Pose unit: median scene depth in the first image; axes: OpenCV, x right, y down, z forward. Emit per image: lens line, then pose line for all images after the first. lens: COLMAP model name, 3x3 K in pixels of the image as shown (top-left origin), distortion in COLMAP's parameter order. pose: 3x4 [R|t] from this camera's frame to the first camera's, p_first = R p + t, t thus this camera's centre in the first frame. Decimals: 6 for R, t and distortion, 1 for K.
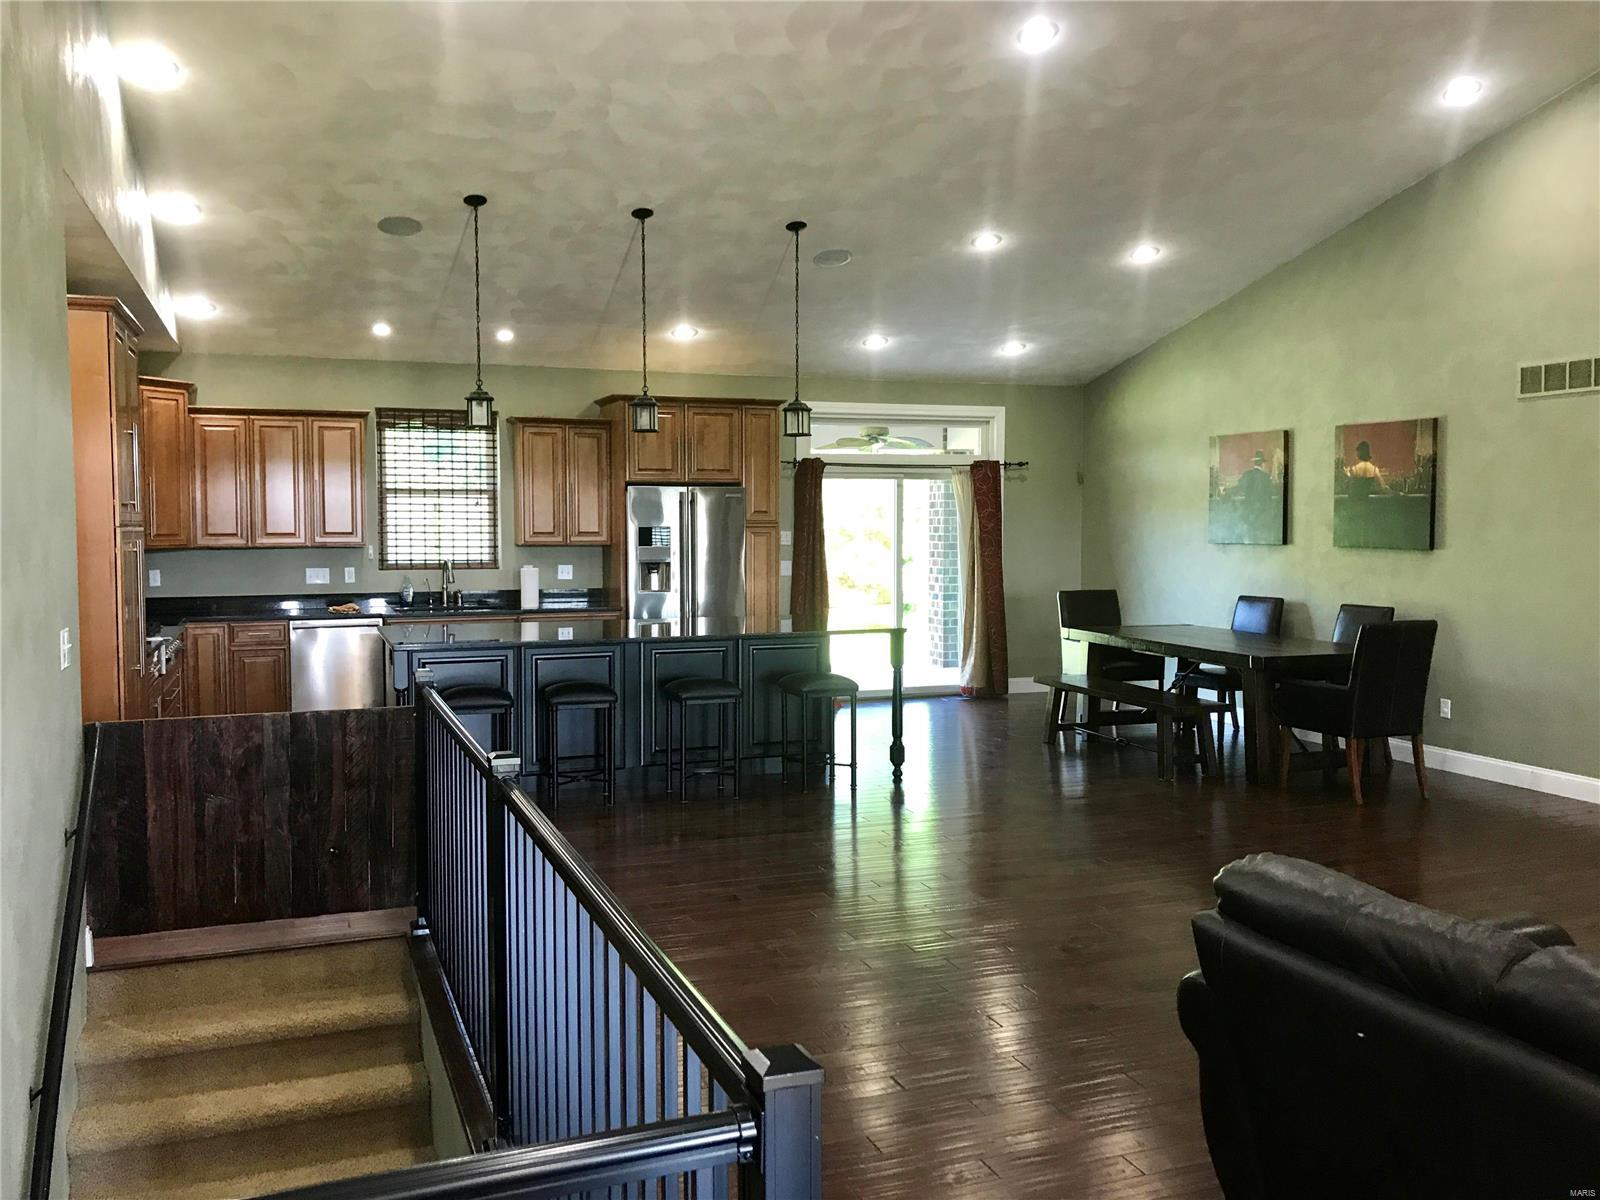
lens RADIAL K [[1330.0, 0, 784.8], [0, 1330.0, 605.3], [0, 0, 1]] dist [0.070423, -0.078810]
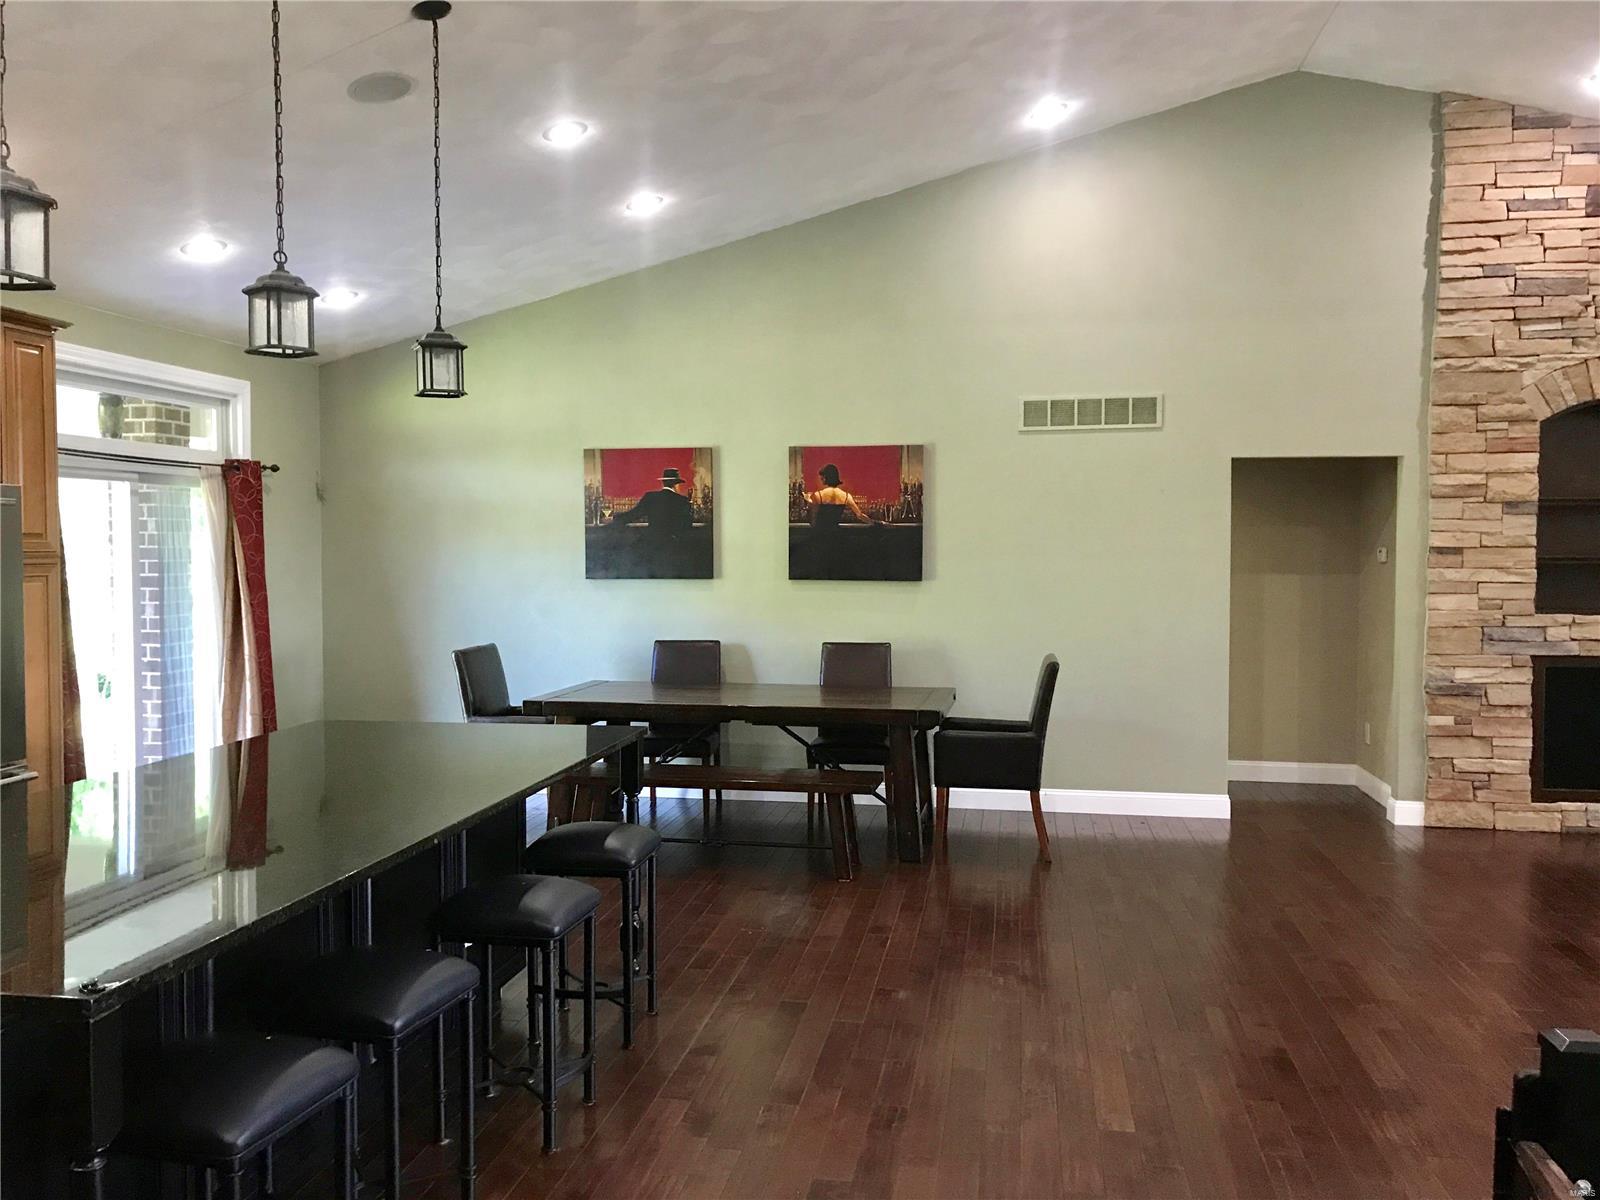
lens RADIAL K [[1330.0, 0, 795.5], [0, 1330.0, 599.4], [0, 0, 1]] dist [0.070423, -0.078810]
pose [[0.520749, -0.028124, 0.853246, -0.345503], [0.055983, 0.998431, -0.001257, -0.030260], [-0.851872, 0.048422, 0.521506, 0.539539]]
